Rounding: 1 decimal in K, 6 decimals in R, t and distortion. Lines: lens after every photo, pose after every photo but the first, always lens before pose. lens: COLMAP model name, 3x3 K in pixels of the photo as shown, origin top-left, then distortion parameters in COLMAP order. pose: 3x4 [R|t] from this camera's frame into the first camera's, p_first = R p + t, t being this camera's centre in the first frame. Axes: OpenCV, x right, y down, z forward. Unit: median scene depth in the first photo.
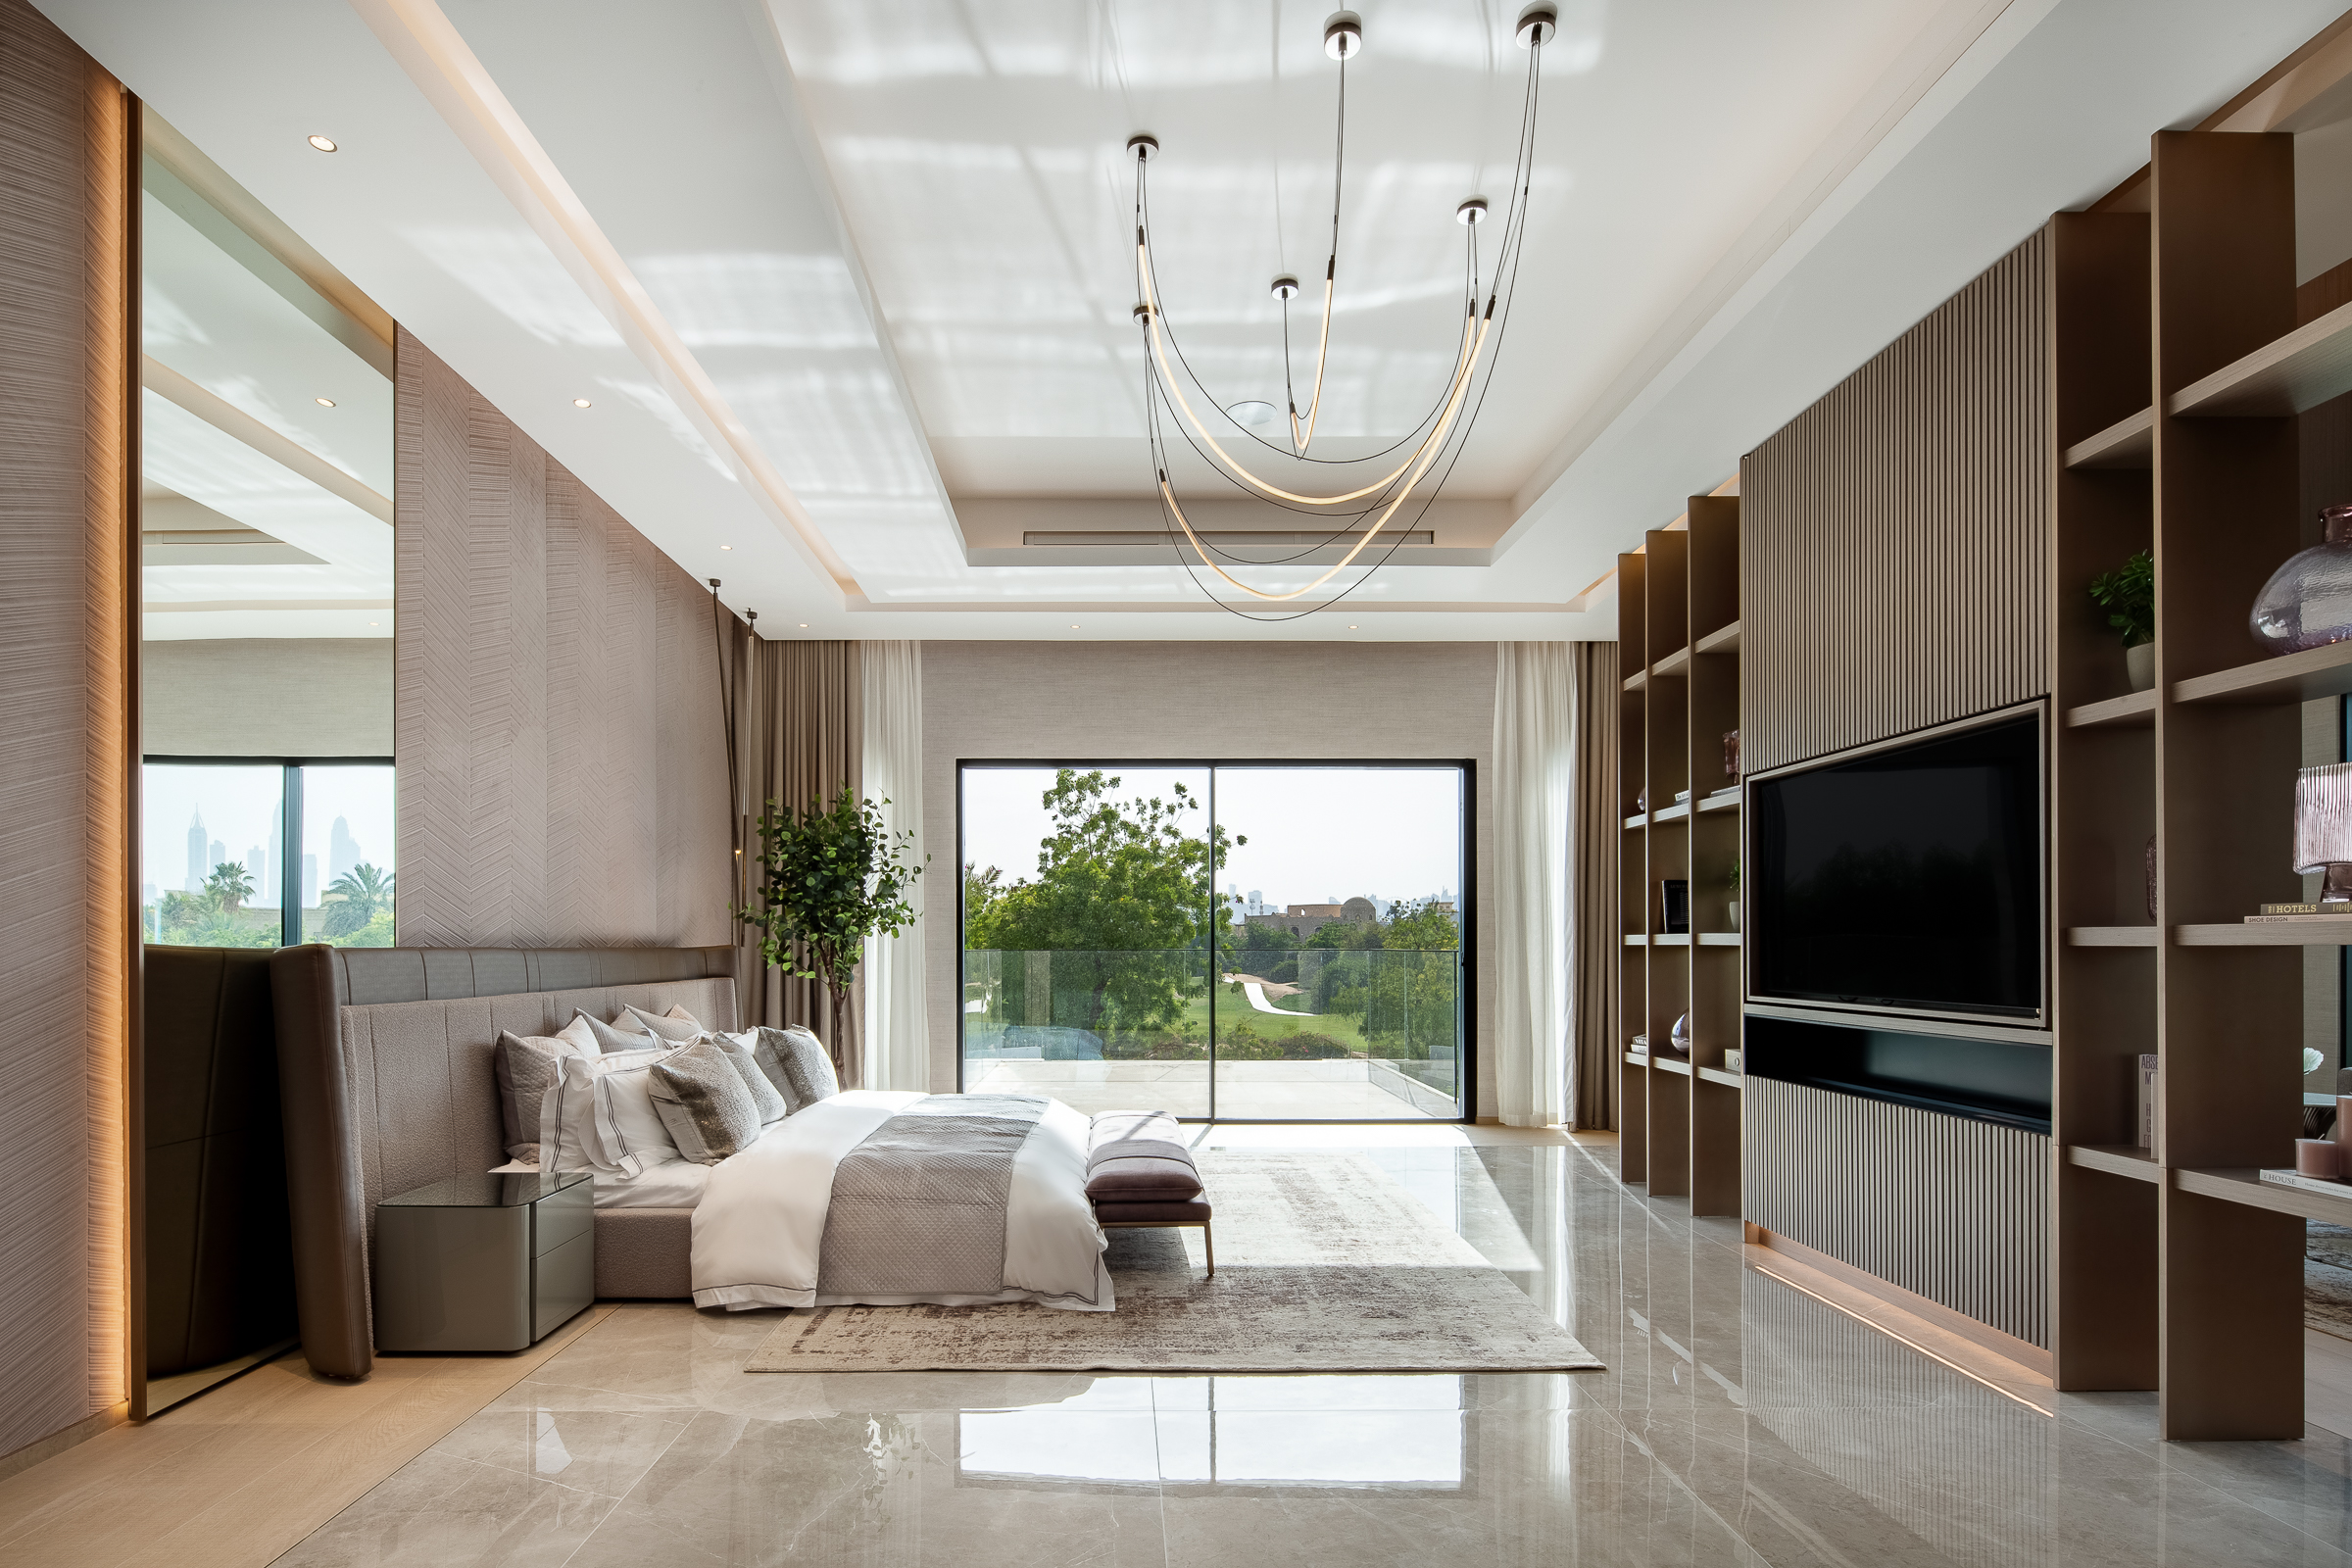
lens RADIAL K [[1160.5, 0, 1170.8], [0, 1160.5, 946.2], [0, 0, 1]] dist [0.004997, 0.000416]
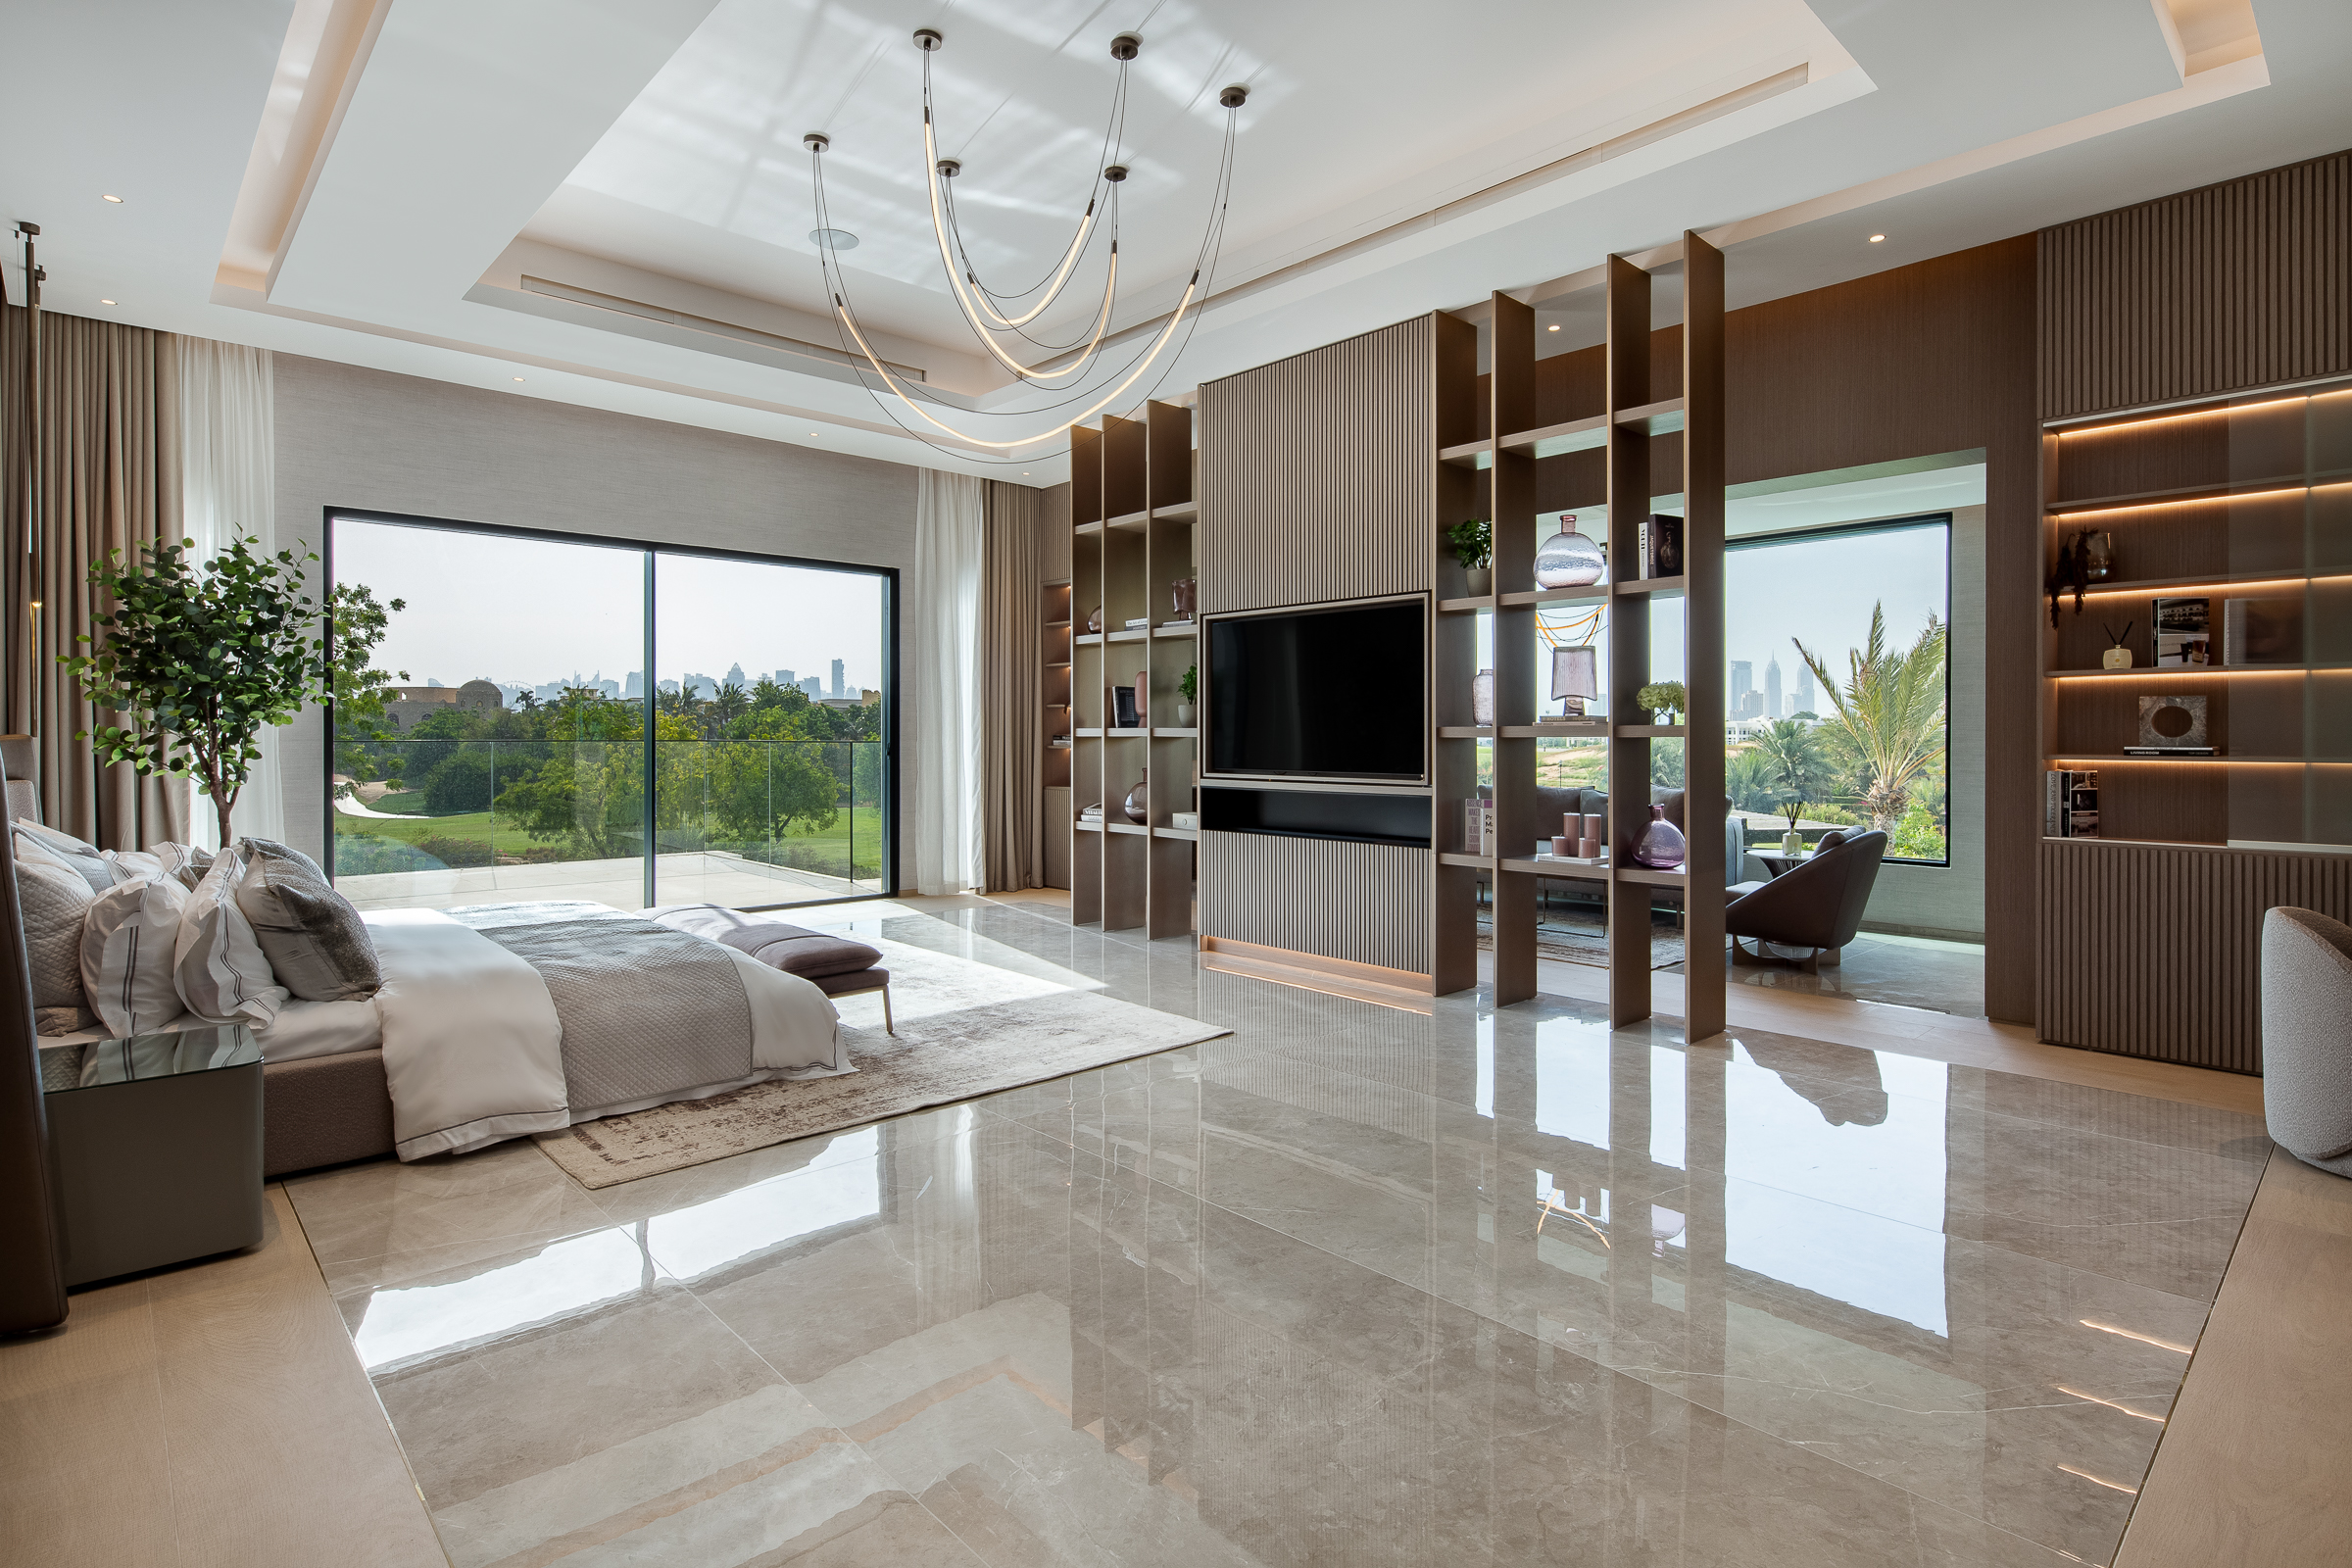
lens RADIAL K [[1165.2, 0, 1175.8], [0, 1165.2, 737.3], [0, 0, 1]] dist [0.000308, 0.000110]
pose [[0.739199, 0.000855, 0.673487, -0.459994], [-0.000895, 1.000000, -0.000286, 0.000427], [-0.673487, -0.000391, 0.739199, -0.008561]]
